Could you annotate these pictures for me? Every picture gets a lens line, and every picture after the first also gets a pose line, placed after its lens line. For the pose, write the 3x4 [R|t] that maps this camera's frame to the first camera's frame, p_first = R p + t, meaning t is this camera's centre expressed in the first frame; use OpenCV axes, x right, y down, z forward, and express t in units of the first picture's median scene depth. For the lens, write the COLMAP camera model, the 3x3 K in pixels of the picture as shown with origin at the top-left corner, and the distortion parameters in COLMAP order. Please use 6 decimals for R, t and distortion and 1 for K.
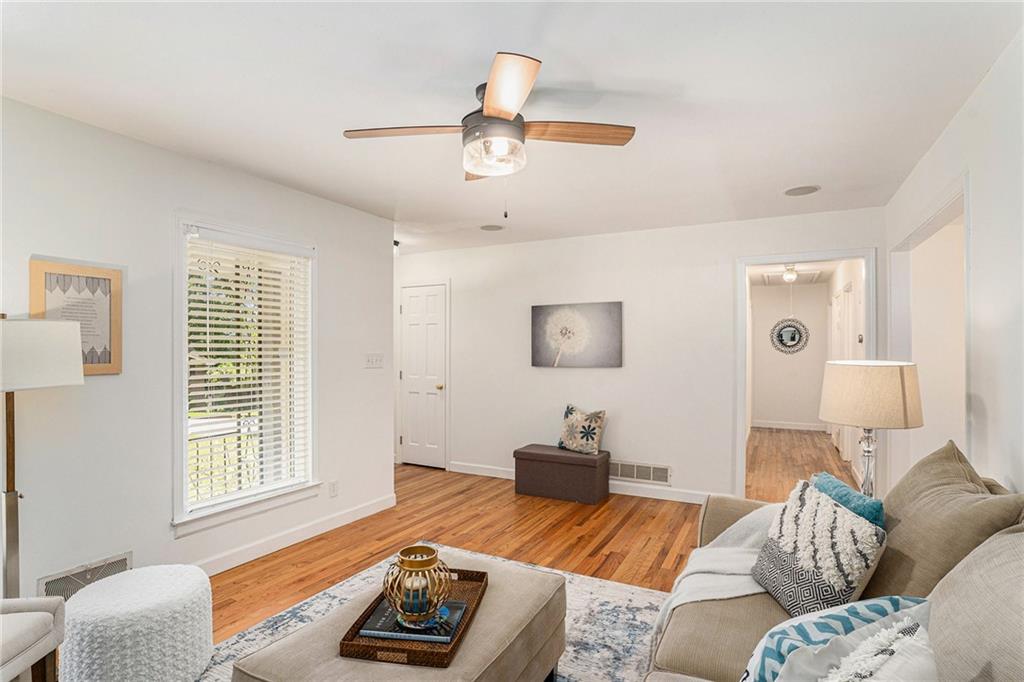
lens RADIAL K [[536.6, 0, 466.9], [0, 536.6, 343.2], [0, 0, 1]] dist [-0.069462, 0.000199]
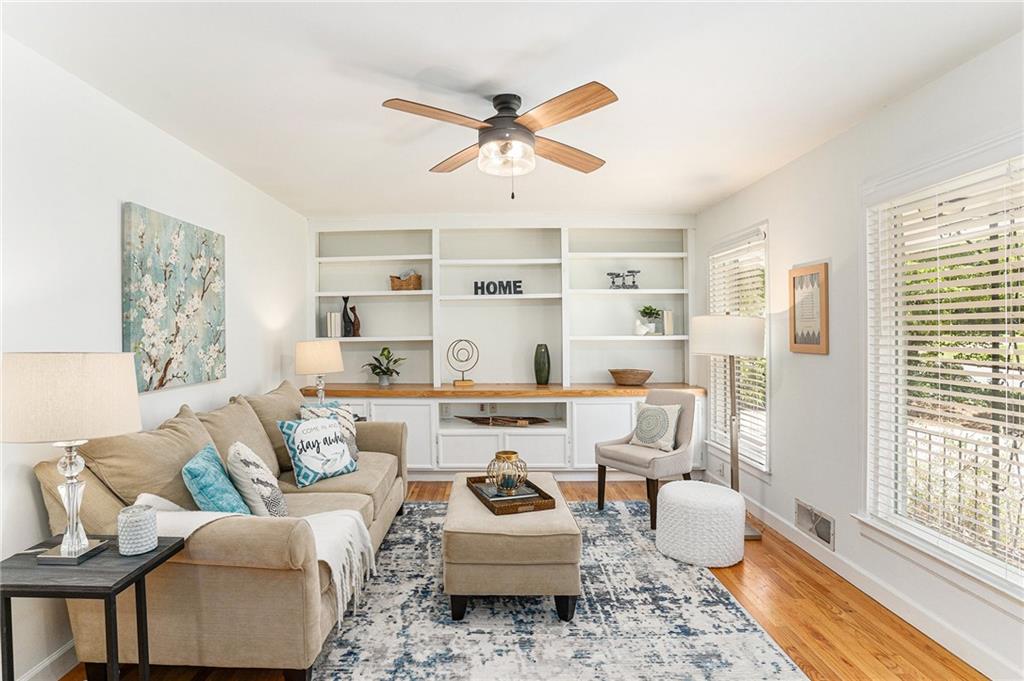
lens RADIAL K [[535.4, 0, 480.8], [0, 535.4, 329.9], [0, 0, 1]] dist [-0.076787, 0.031947]
pose [[-0.861465, -0.000685, -0.507817, 0.496295], [0.006447, 0.999904, -0.012286, 0.012793], [0.507776, -0.013858, -0.861377, 1.431107]]
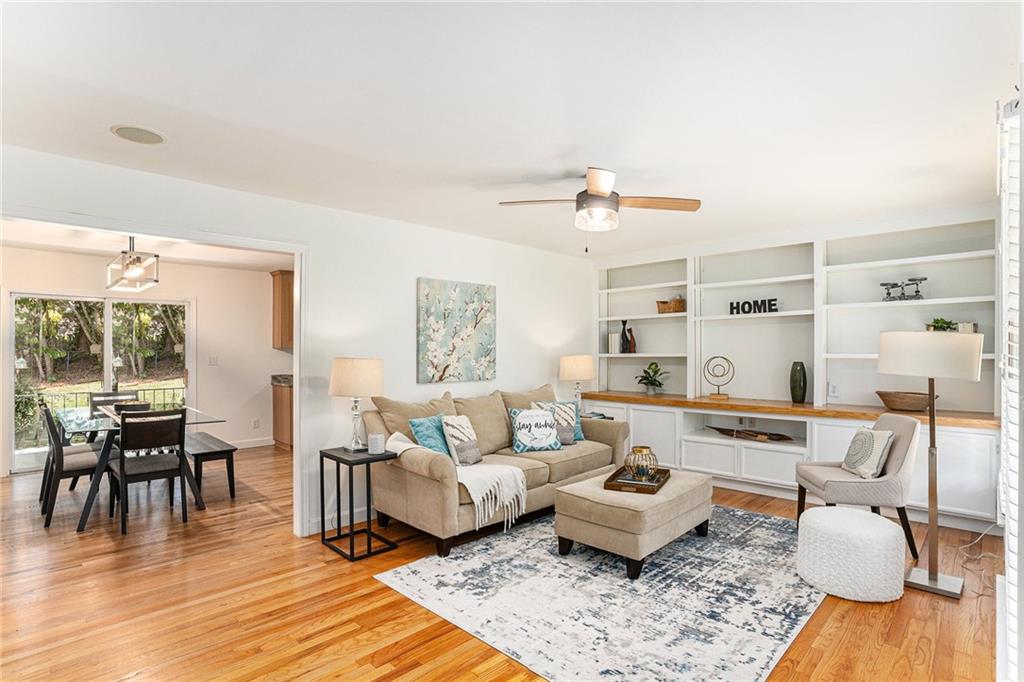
lens RADIAL K [[514.3, 0, 509.7], [0, 514.3, 348.9], [0, 0, 1]] dist [-0.076347, 0.028355]
pose [[-0.975182, 0.000518, 0.221405, -0.019953], [-0.001949, 0.999938, -0.010926, 0.017342], [-0.221397, -0.011086, -0.975121, 1.812759]]
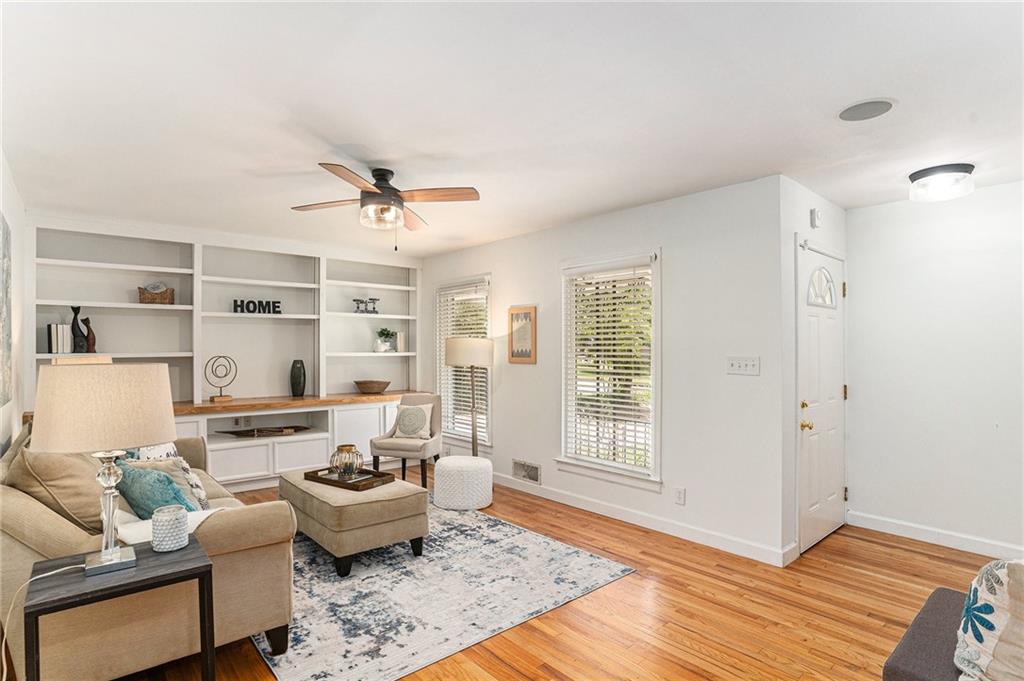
lens RADIAL K [[514.3, 0, 509.7], [0, 514.3, 348.4], [0, 0, 1]] dist [-0.076347, 0.028355]
pose [[-0.306422, -0.005735, -0.951878, 0.956327], [0.005846, 0.999952, -0.007907, 0.016843], [0.951878, -0.007987, -0.306374, 1.316233]]
